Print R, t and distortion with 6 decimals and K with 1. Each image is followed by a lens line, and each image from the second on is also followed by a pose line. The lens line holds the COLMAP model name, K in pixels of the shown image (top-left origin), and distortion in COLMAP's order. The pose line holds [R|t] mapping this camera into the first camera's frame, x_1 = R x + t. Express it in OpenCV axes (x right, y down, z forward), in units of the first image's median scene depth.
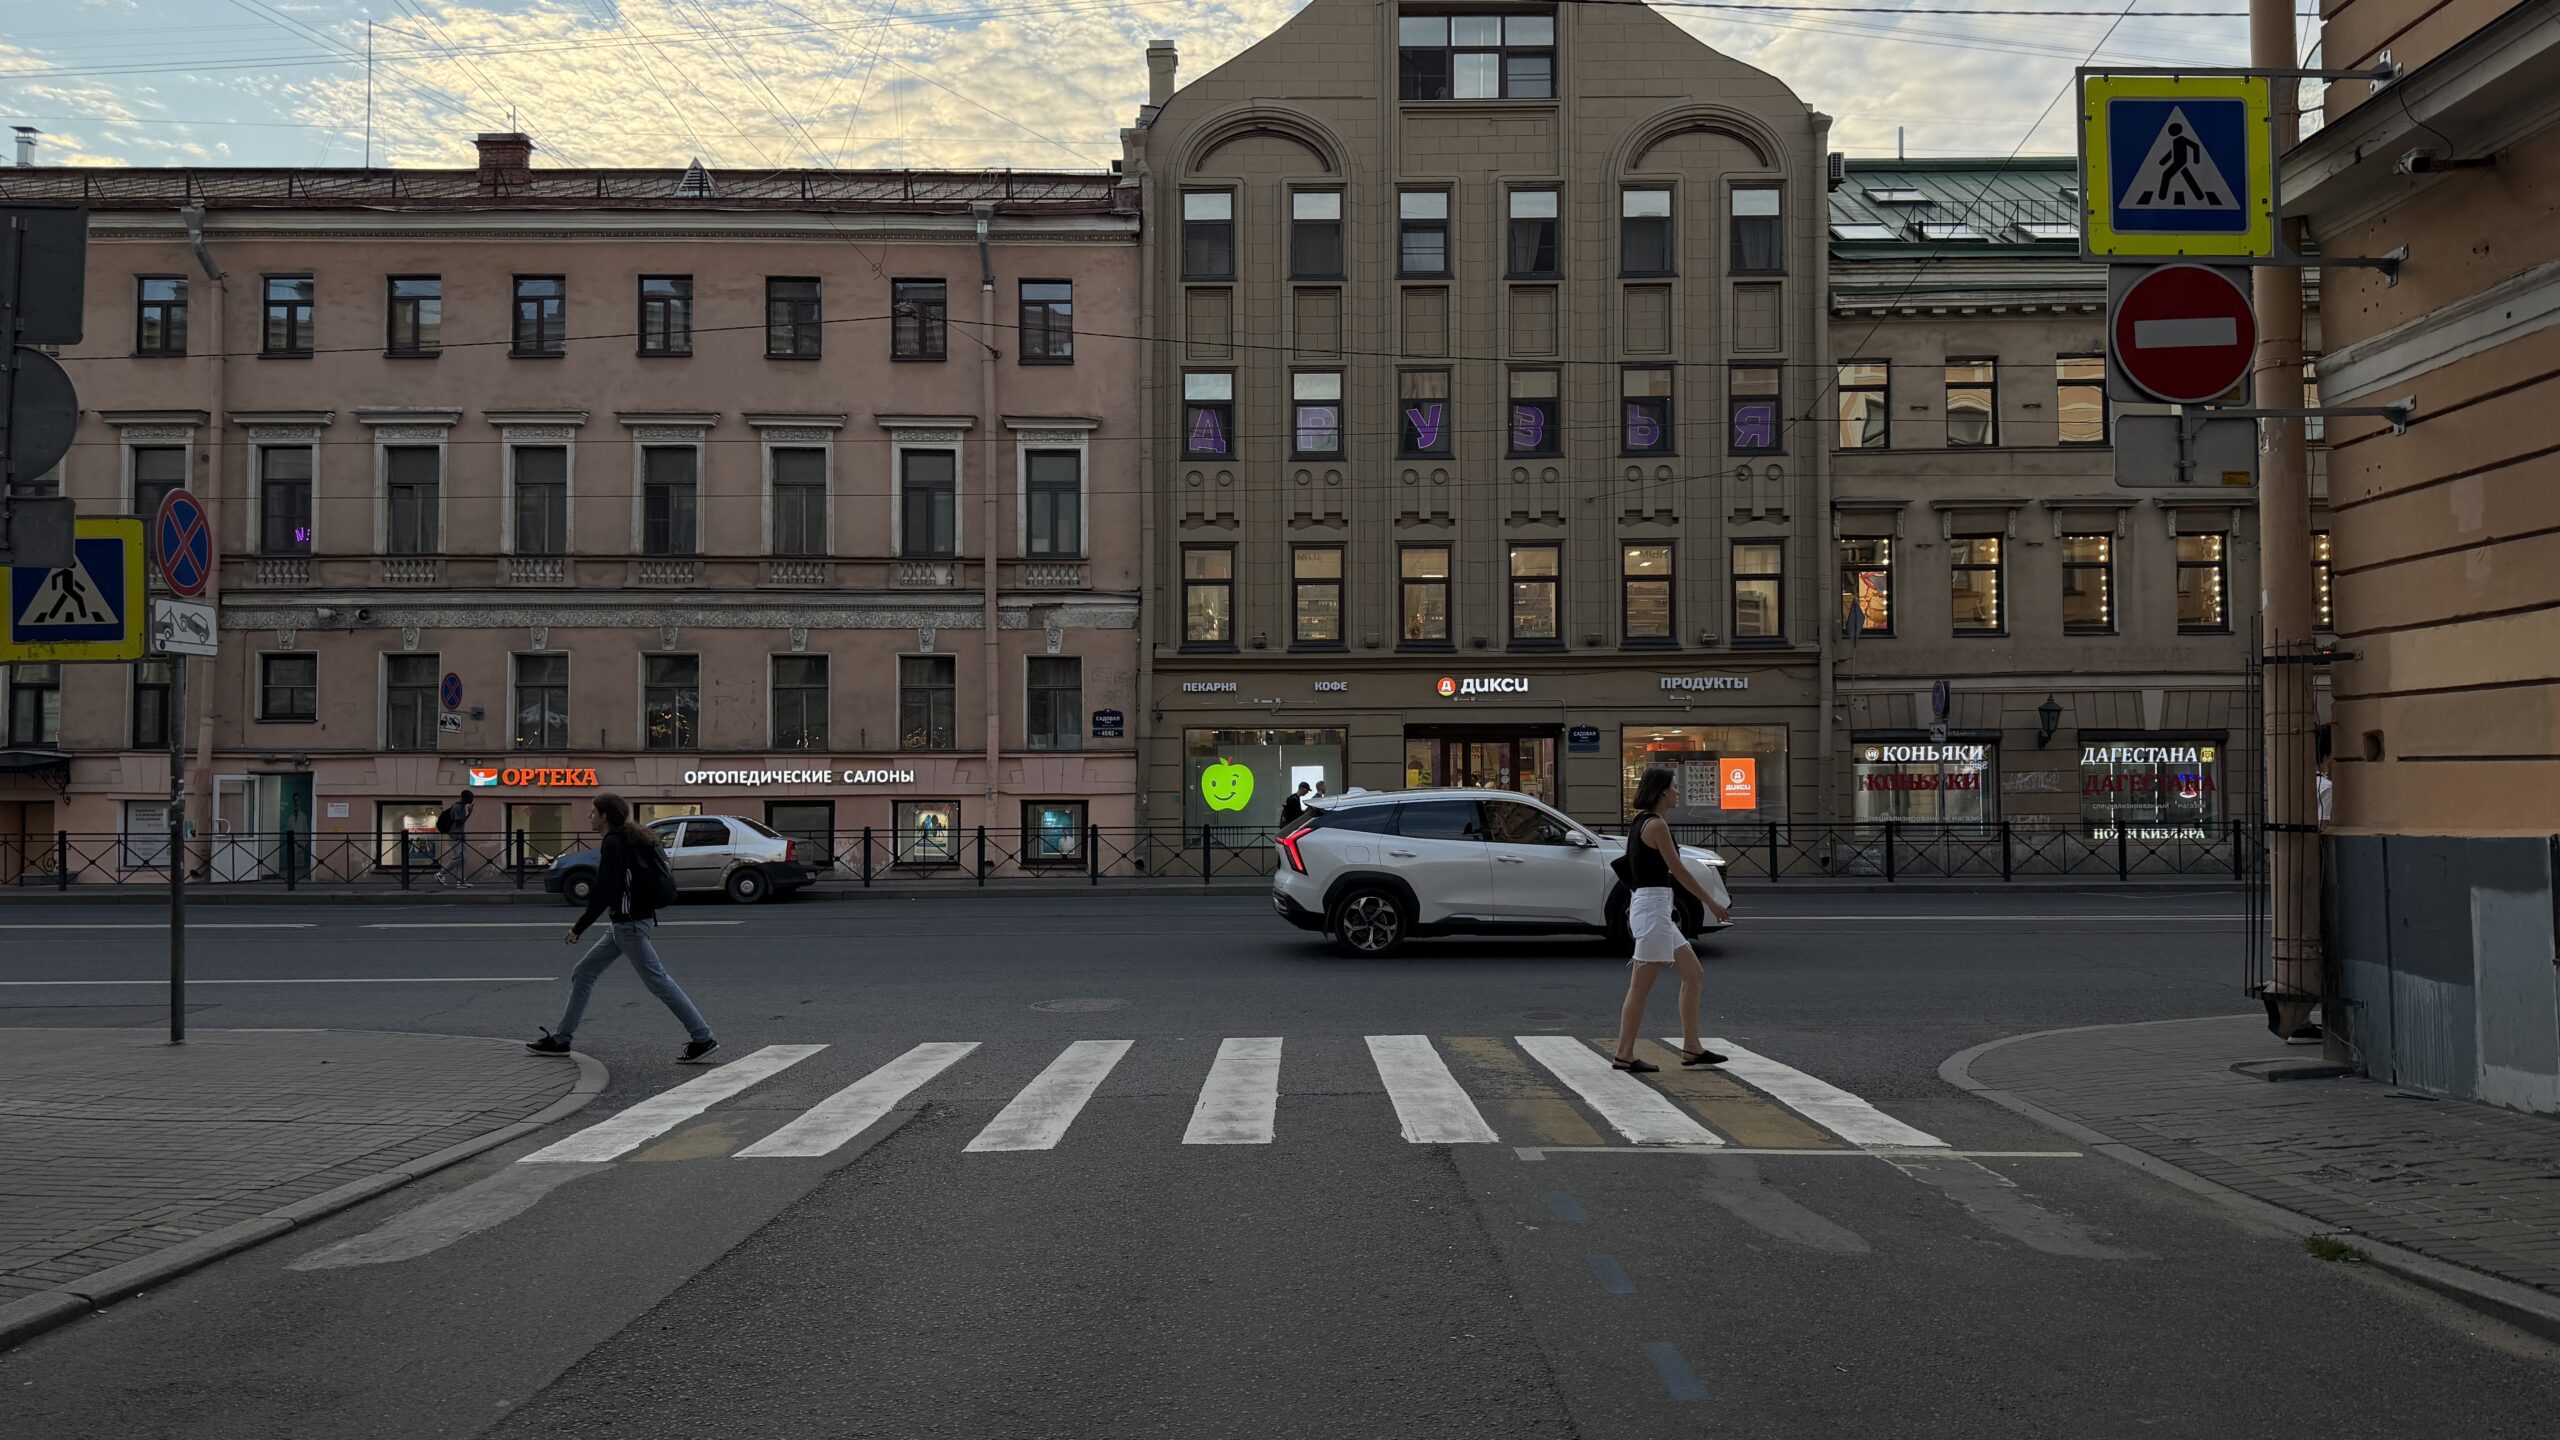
lens RADIAL K [[1836.5, 0, 1284.0], [0, 1836.5, 739.7], [0, 0, 1]] dist [0.067324, -0.041073]
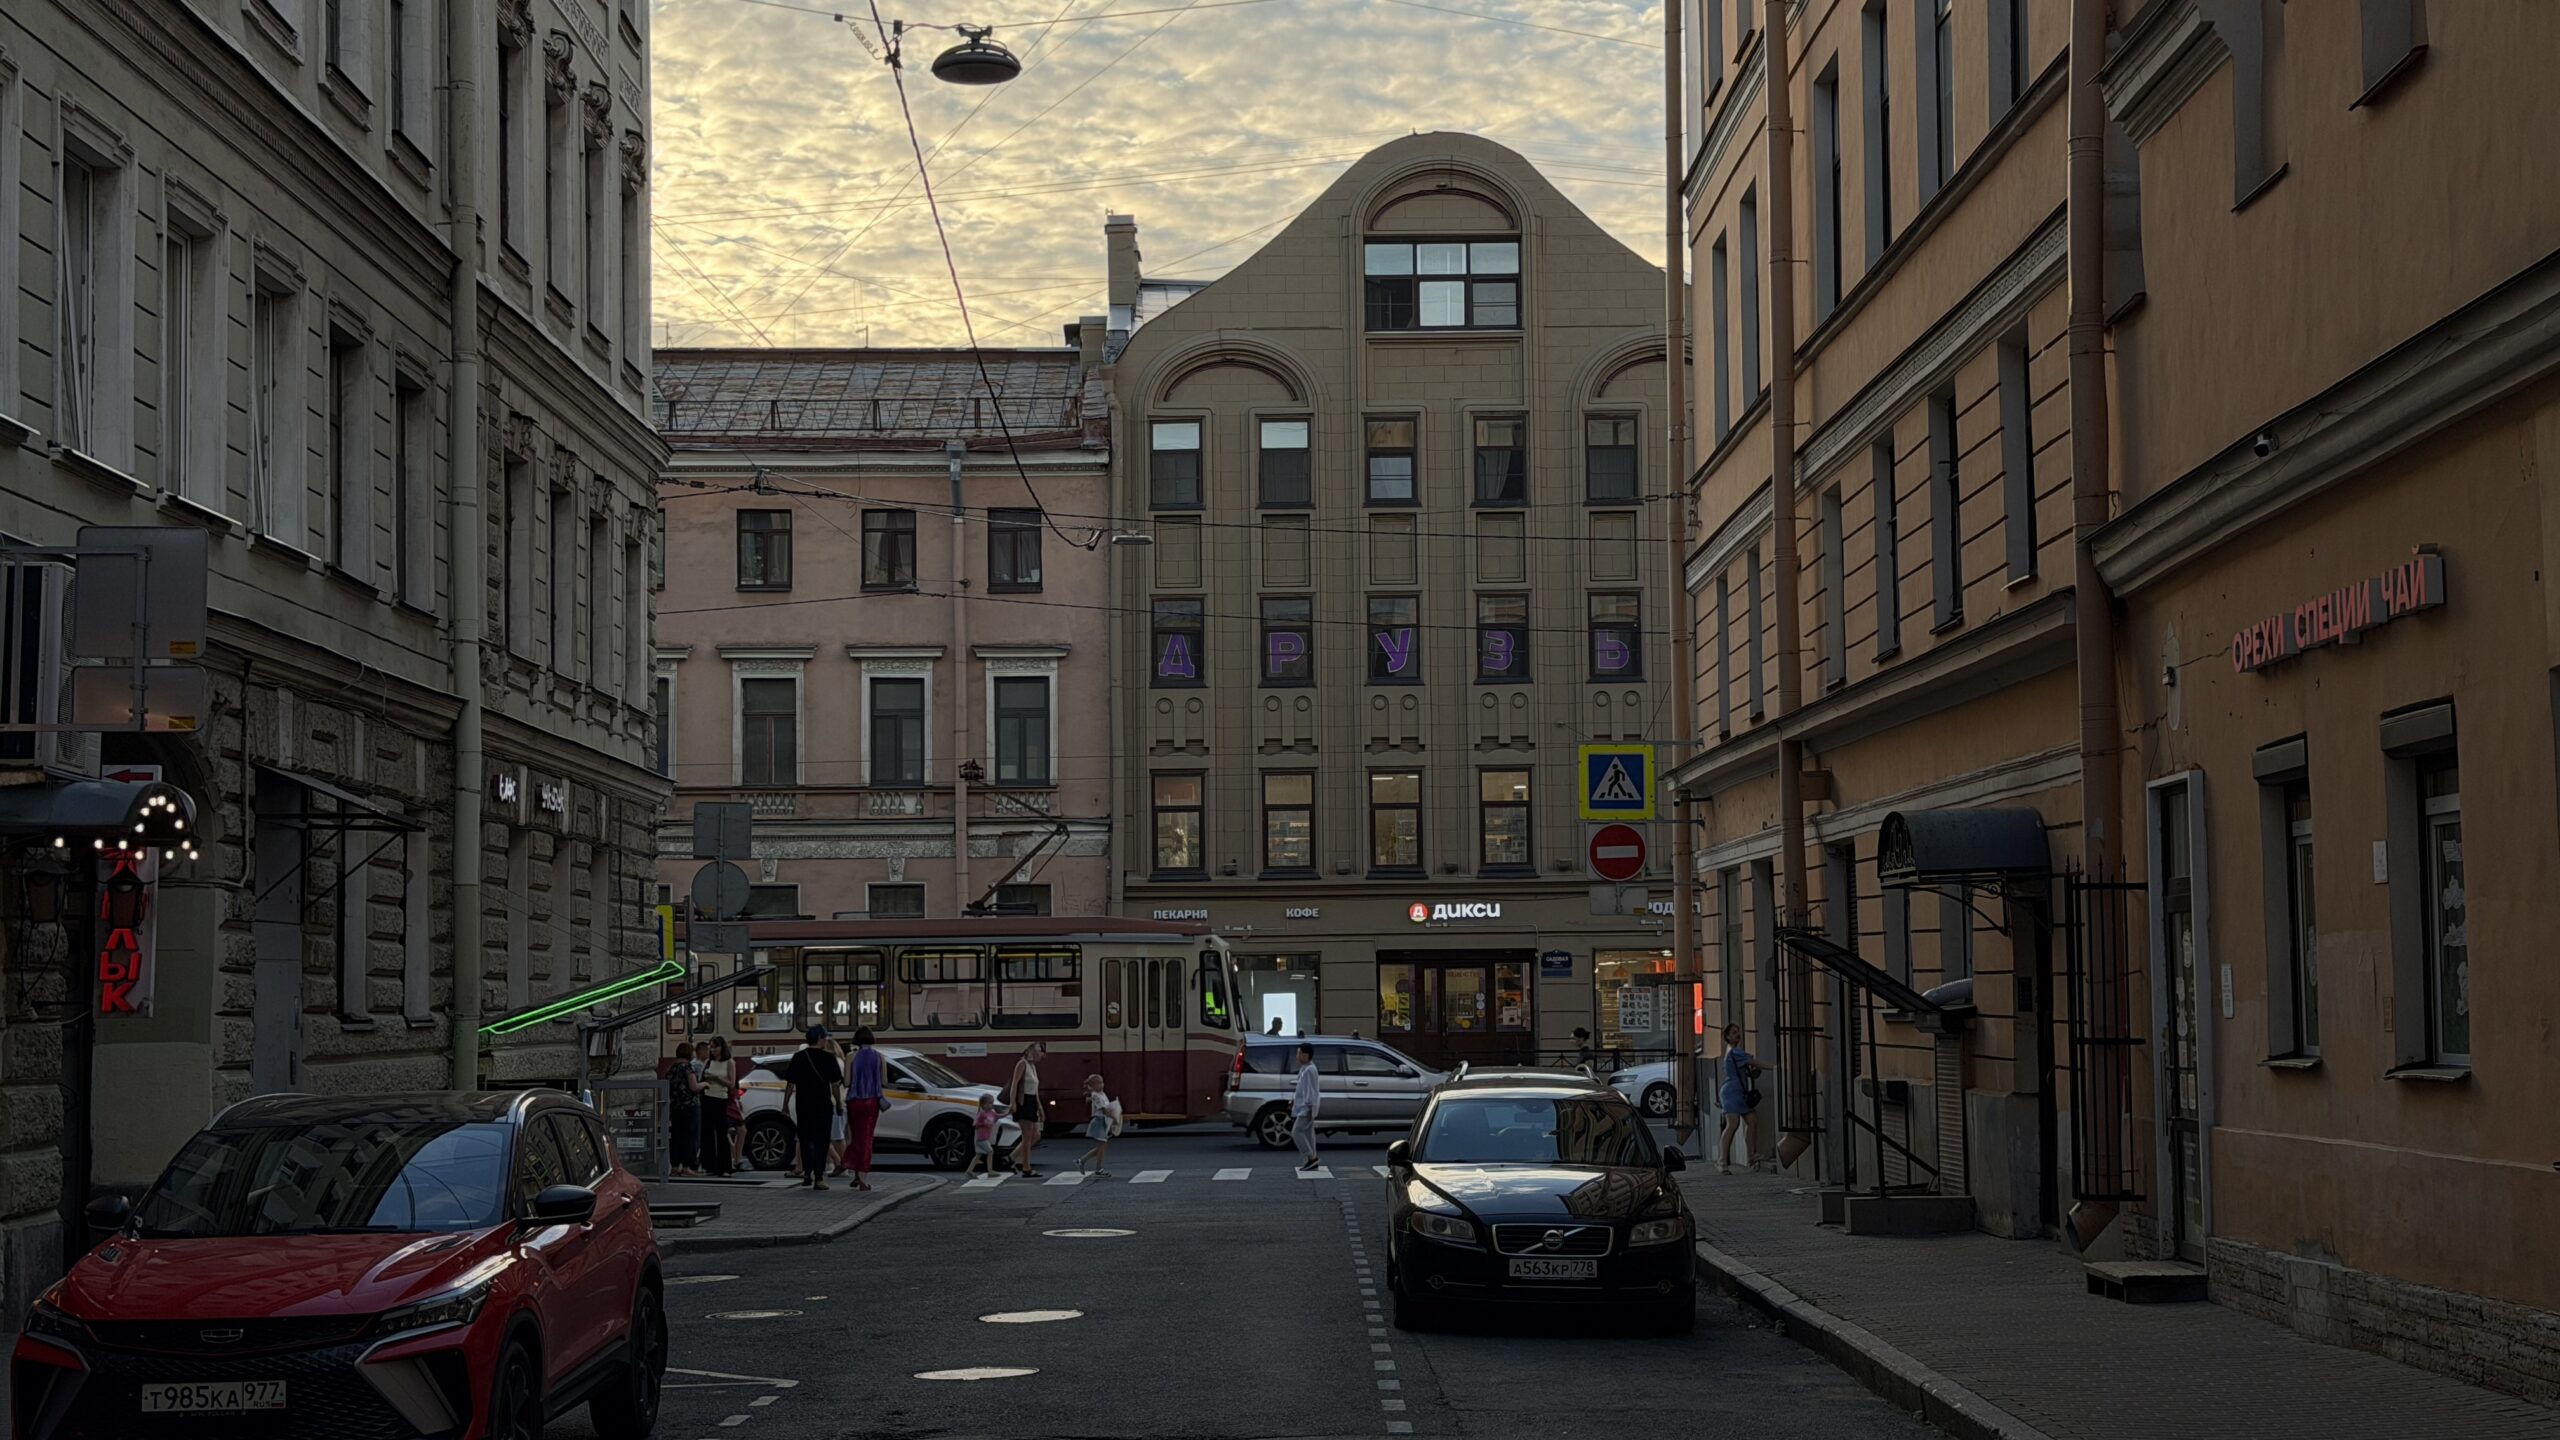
lens RADIAL K [[3275.0, 0, 1279.5], [0, 3275.0, 720.7], [0, 0, 1]] dist [0.038919, 0.000000]
pose [[0.999969, -0.007384, 0.002637, 0.033228], [0.007509, 0.998670, -0.051002, -0.152654], [-0.002257, 0.051020, 0.998695, -2.785102]]
